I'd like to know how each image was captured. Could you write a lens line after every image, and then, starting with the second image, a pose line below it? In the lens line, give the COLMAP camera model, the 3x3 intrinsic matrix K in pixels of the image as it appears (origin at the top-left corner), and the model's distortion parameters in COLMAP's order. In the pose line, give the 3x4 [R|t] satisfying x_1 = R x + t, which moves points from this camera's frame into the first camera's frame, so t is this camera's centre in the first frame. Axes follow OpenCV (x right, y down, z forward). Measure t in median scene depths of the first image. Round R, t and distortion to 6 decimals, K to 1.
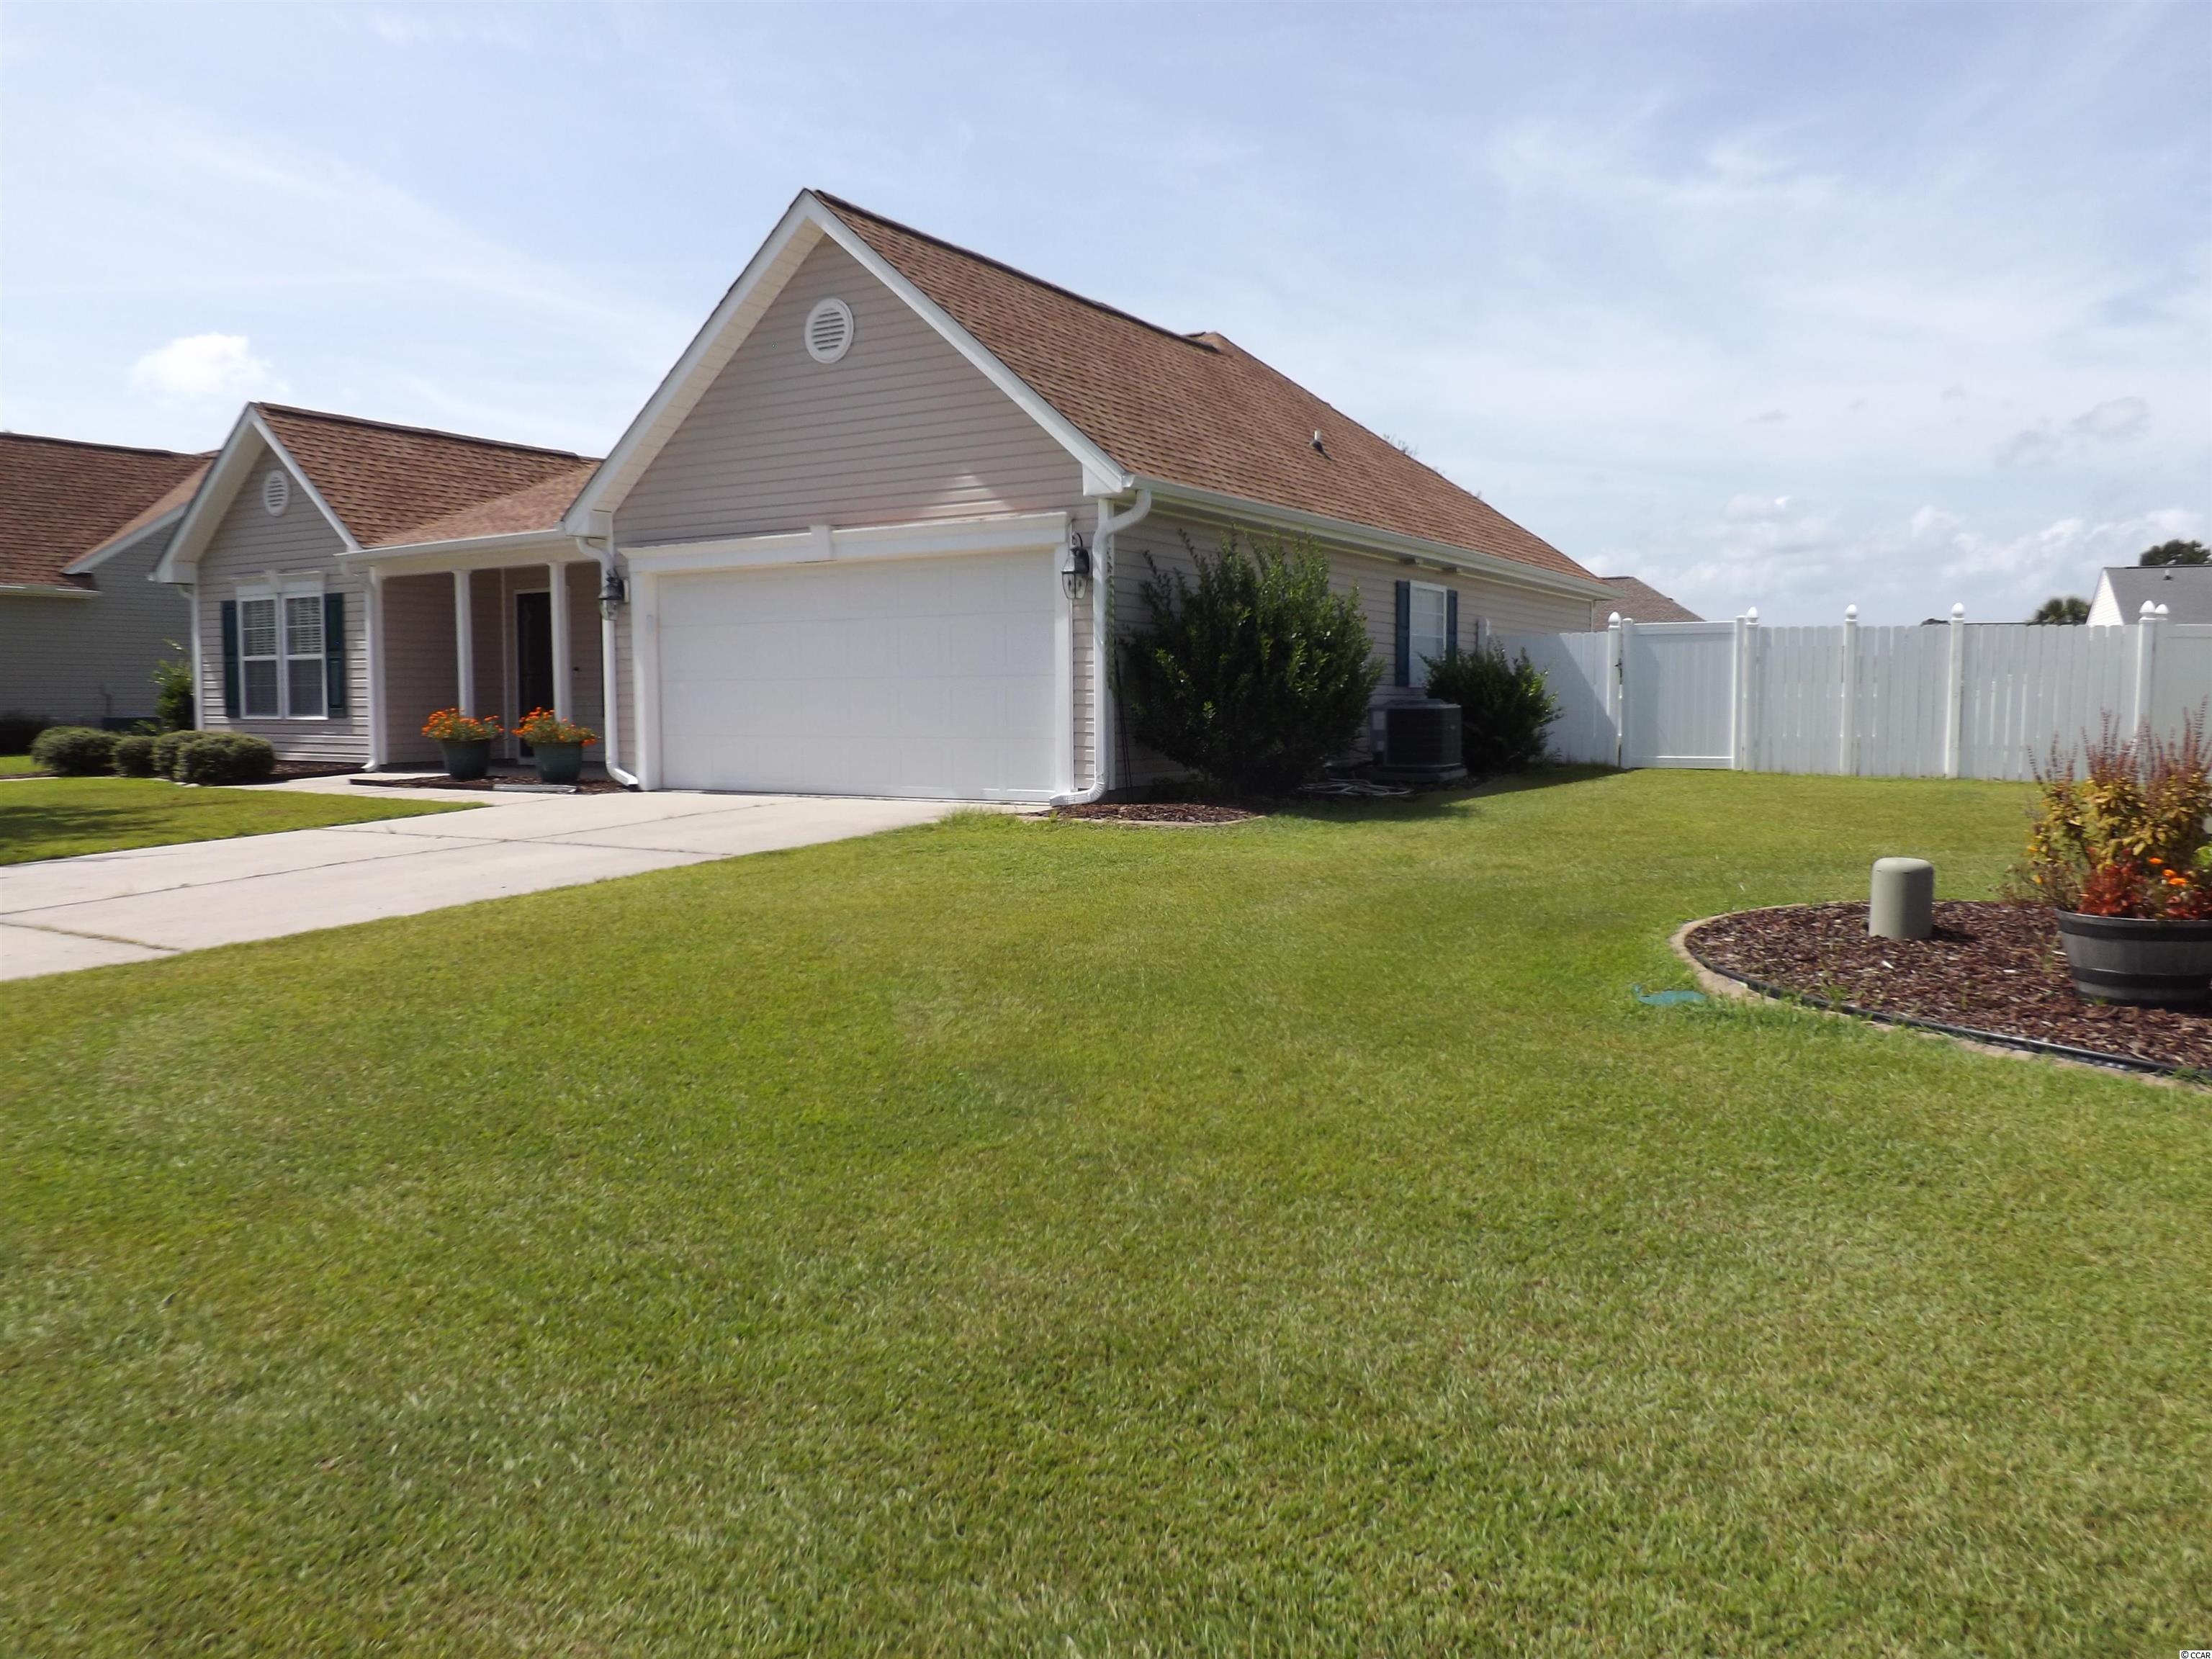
lens RADIAL K [[1590.8, 0, 1102.3], [0, 1590.8, 825.4], [0, 0, 1]] dist [-0.064937, 0.025984]
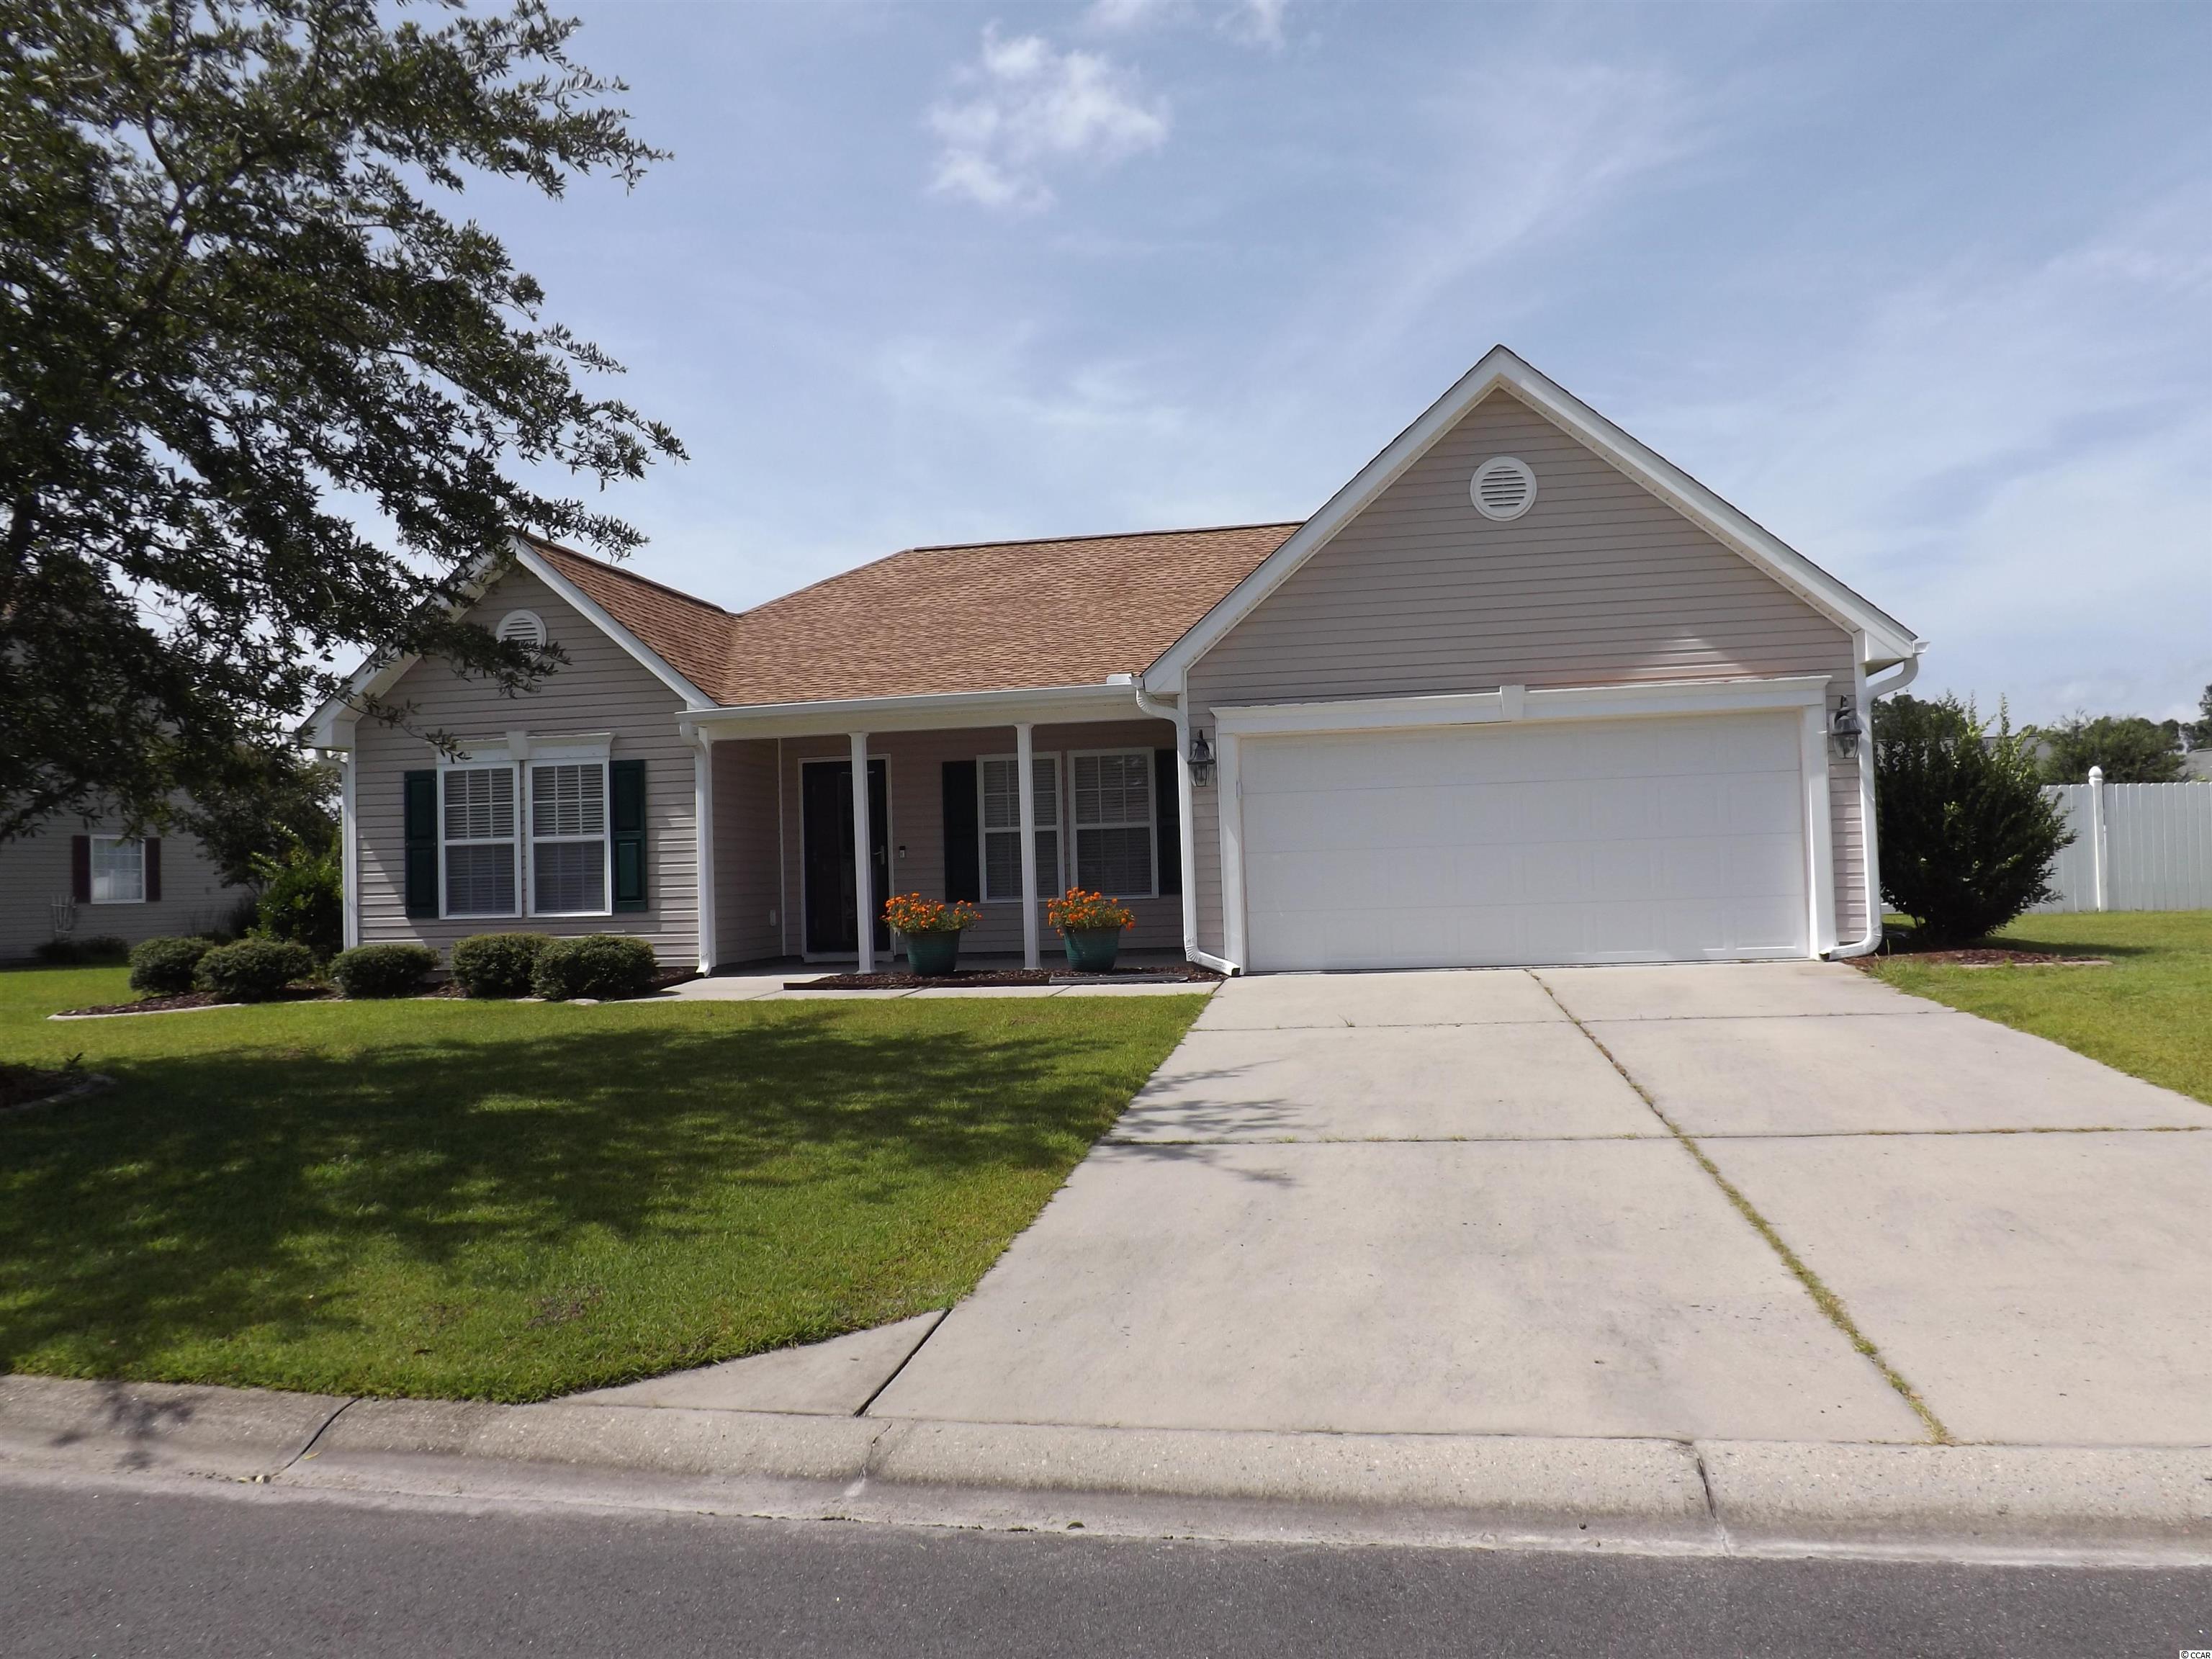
lens RADIAL K [[1590.8, 0, 1102.3], [0, 1590.8, 825.4], [0, 0, 1]] dist [-0.064937, 0.025984]
pose [[0.932497, -0.015570, 0.360841, -0.573478], [0.057933, 0.992582, -0.106882, -0.012266], [-0.356500, 0.120572, 0.926483, 0.156799]]
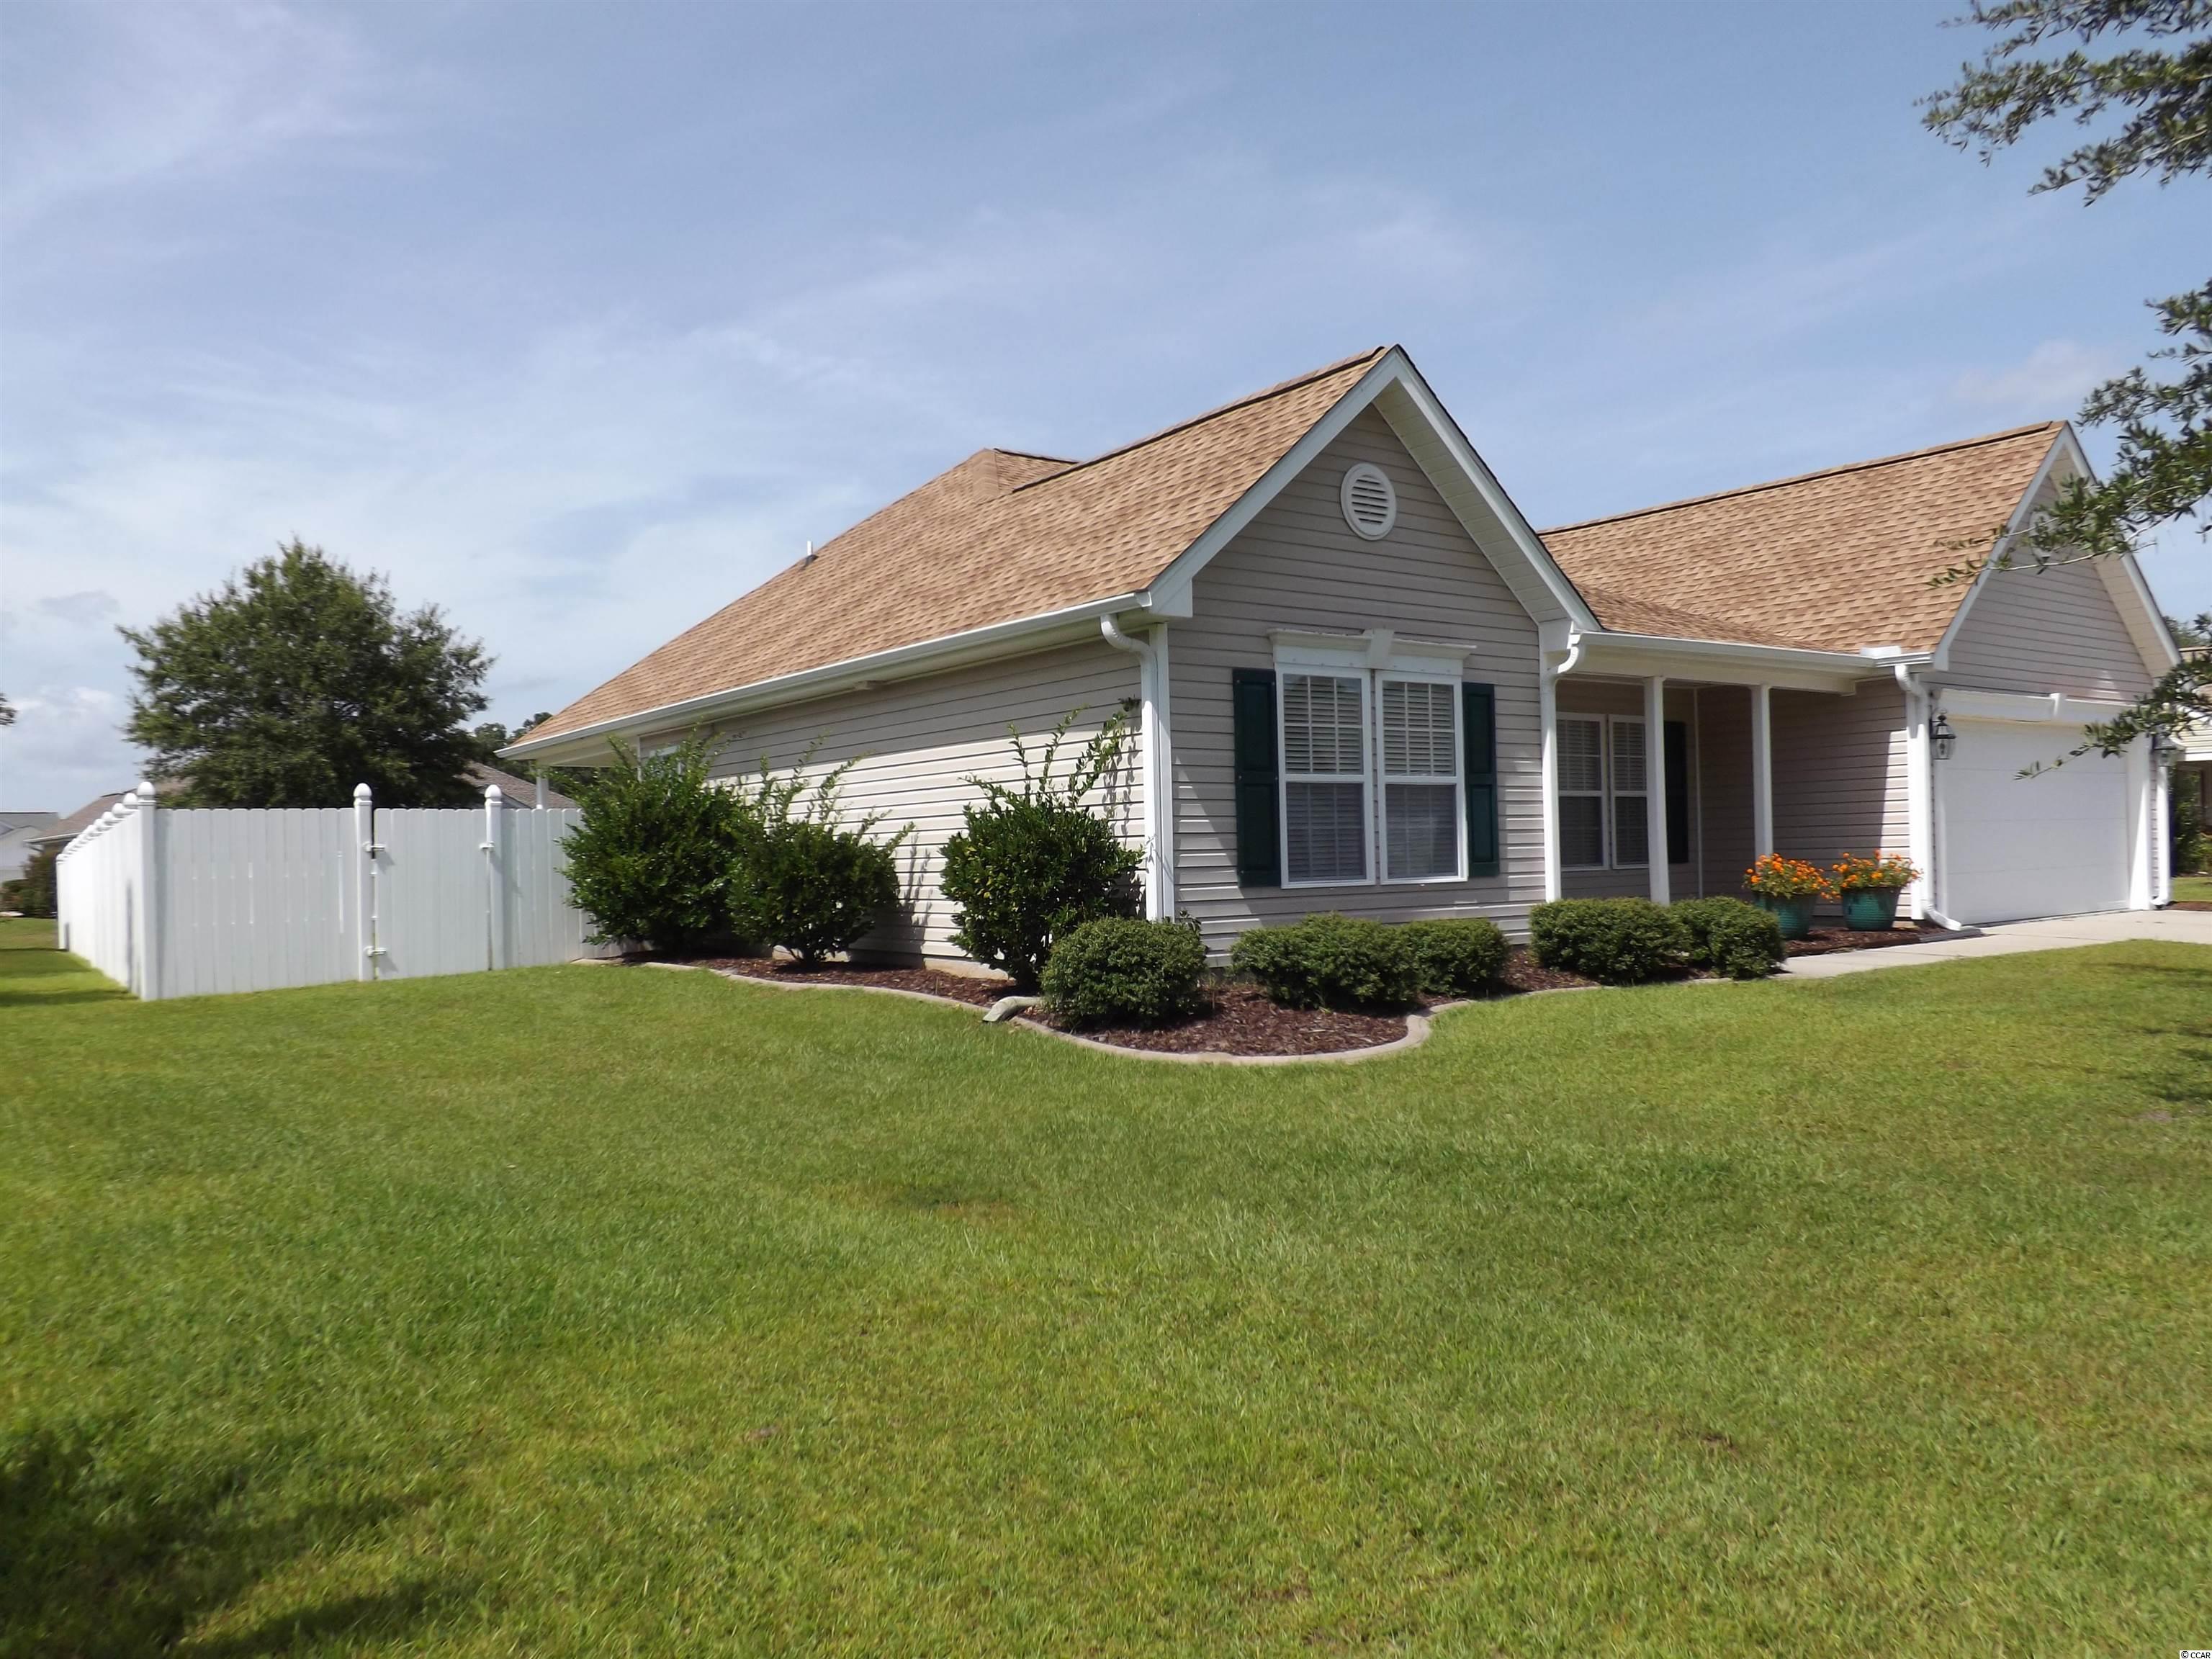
lens RADIAL K [[1573.1, 0, 1066.0], [0, 1573.1, 835.7], [0, 0, 1]] dist [0.008885, 0.003815]
pose [[0.409779, -0.000690, 0.912184, -1.178308], [0.091616, 0.994974, -0.040404, -0.077647], [-0.907572, 0.100128, 0.407783, 0.922127]]
